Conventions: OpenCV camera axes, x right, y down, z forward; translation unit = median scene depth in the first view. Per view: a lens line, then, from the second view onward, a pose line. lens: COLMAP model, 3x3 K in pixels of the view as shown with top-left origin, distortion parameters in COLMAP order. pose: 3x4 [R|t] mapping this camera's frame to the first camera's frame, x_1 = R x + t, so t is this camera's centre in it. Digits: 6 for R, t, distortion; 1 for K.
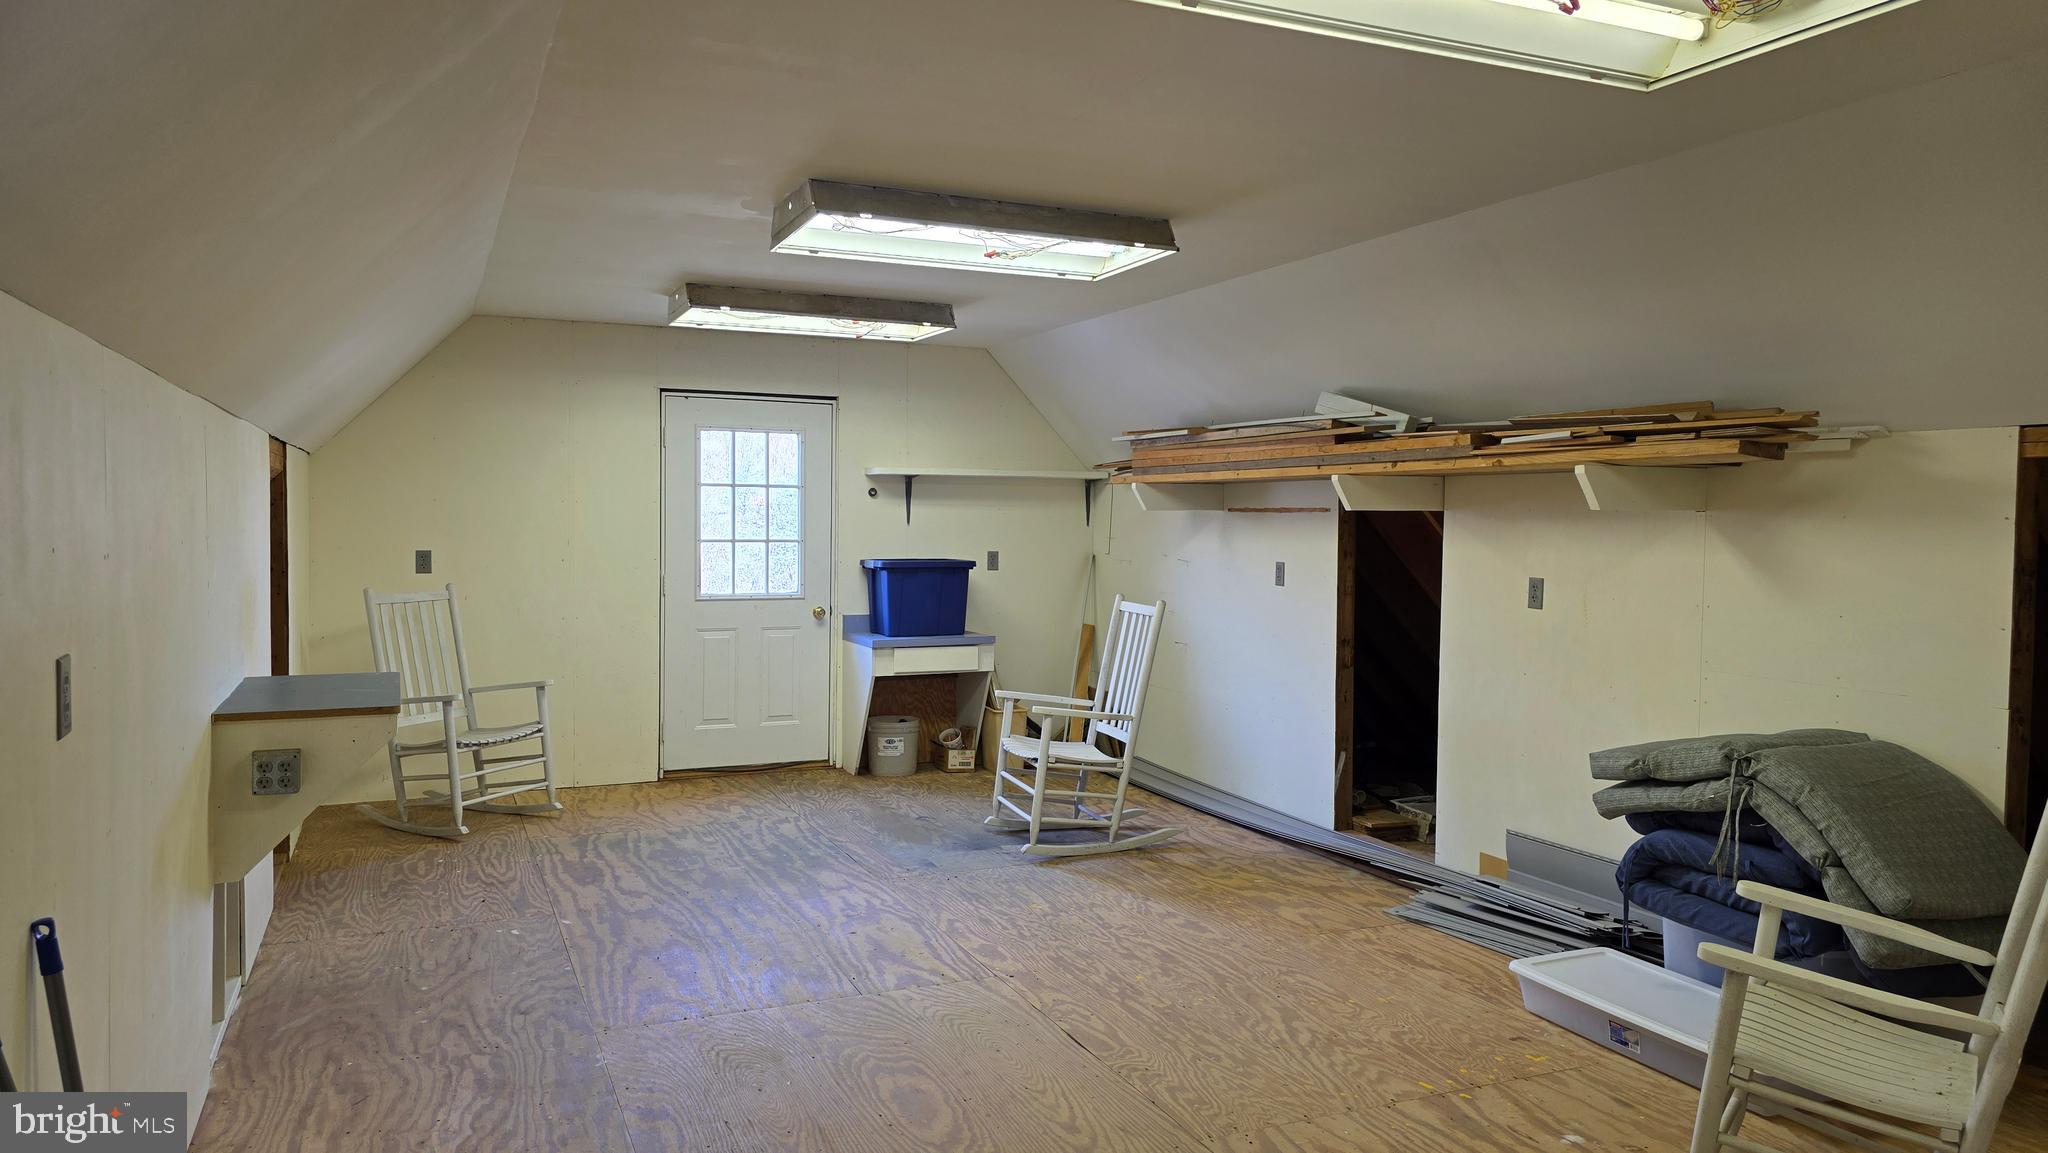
lens RADIAL K [[1387.9, 0, 1024.0], [0, 1387.9, 576.5], [0, 0, 1]] dist [0.096172, -0.128793]
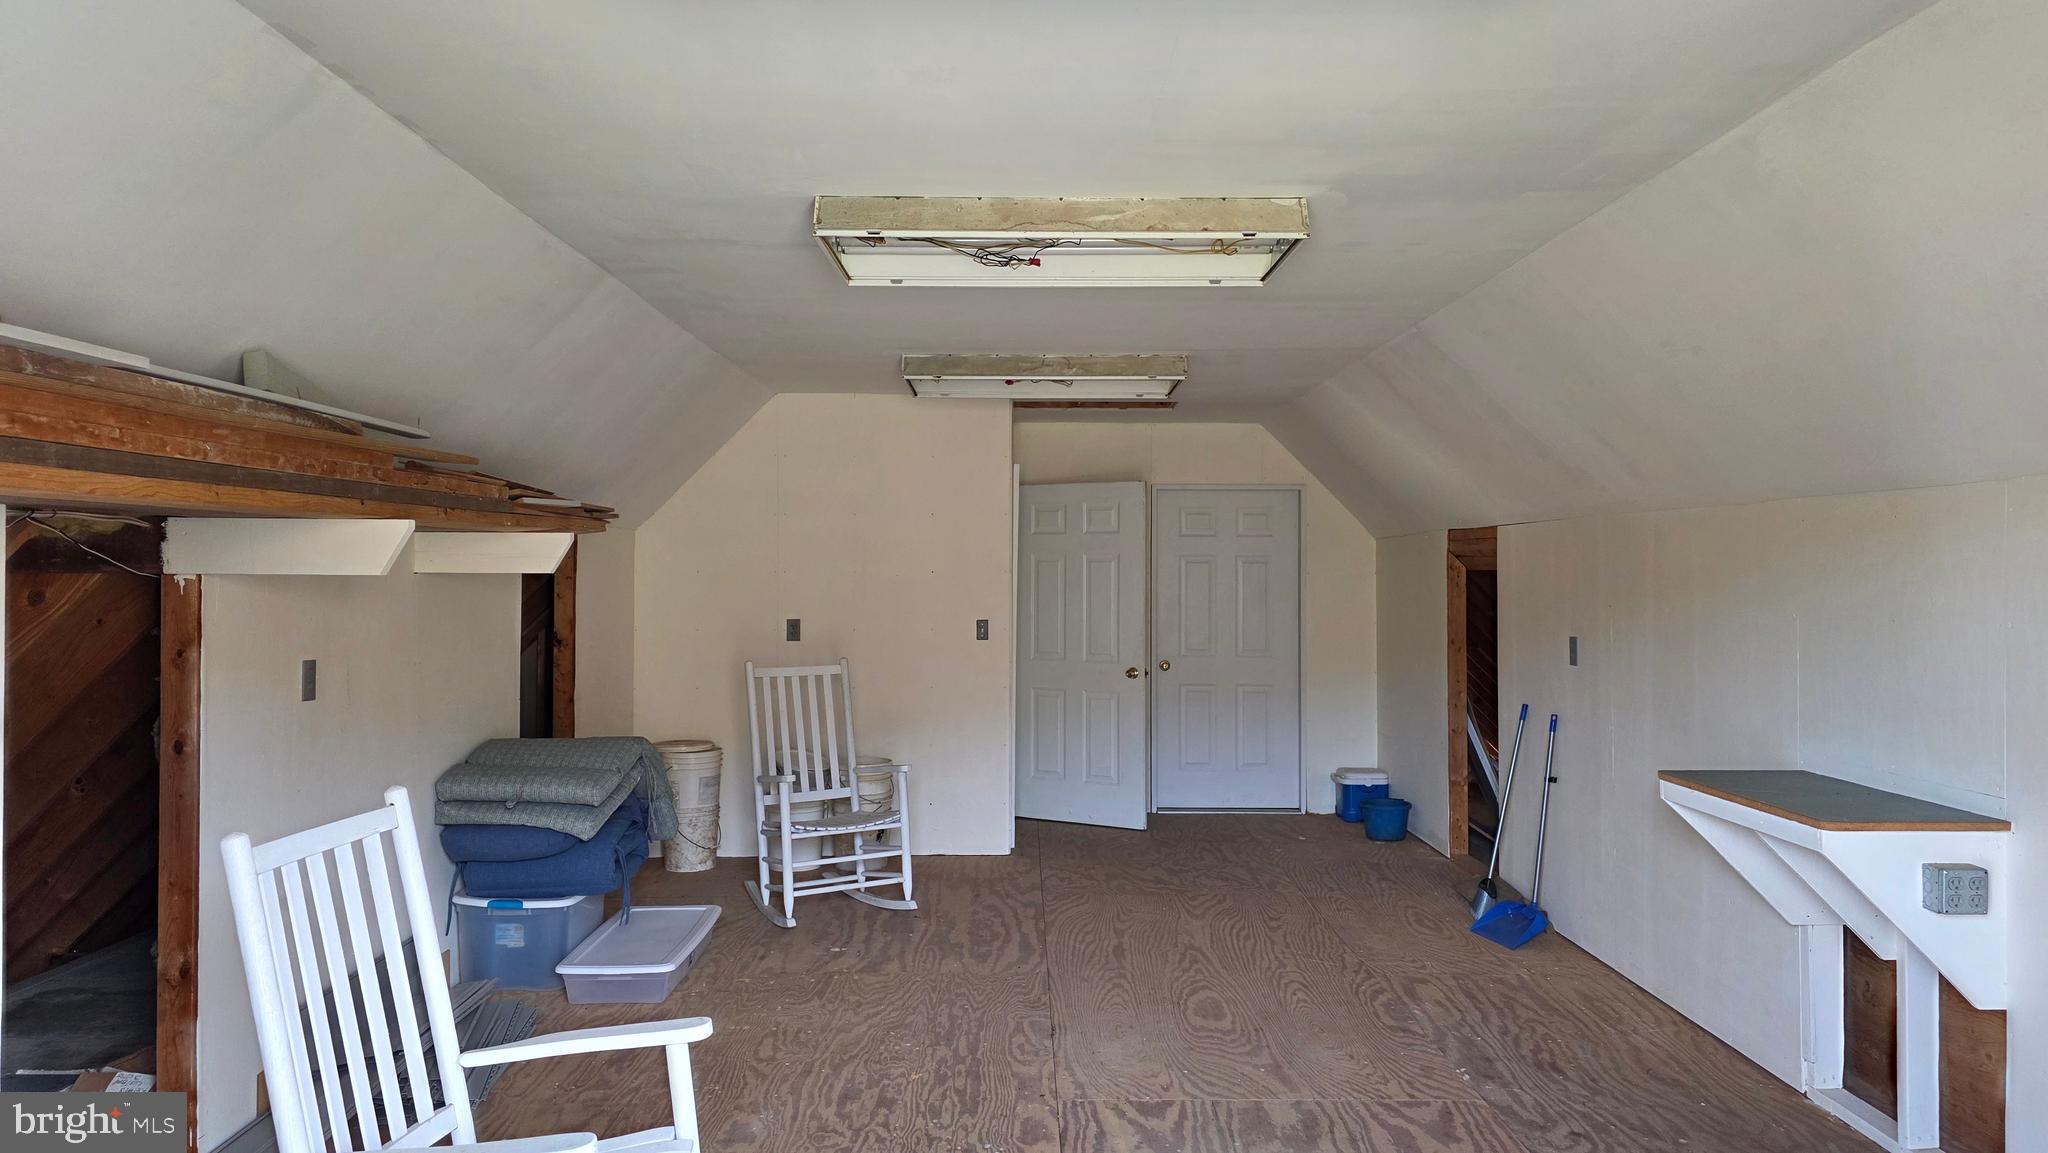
lens RADIAL K [[1387.9, 0, 1024.0], [0, 1387.9, 576.5], [0, 0, 1]] dist [0.096172, -0.128793]
pose [[-0.918915, -0.013371, 0.394229, -0.394454], [0.006797, 0.998740, 0.049718, -0.107810], [-0.394397, 0.048366, -0.917666, 2.040706]]
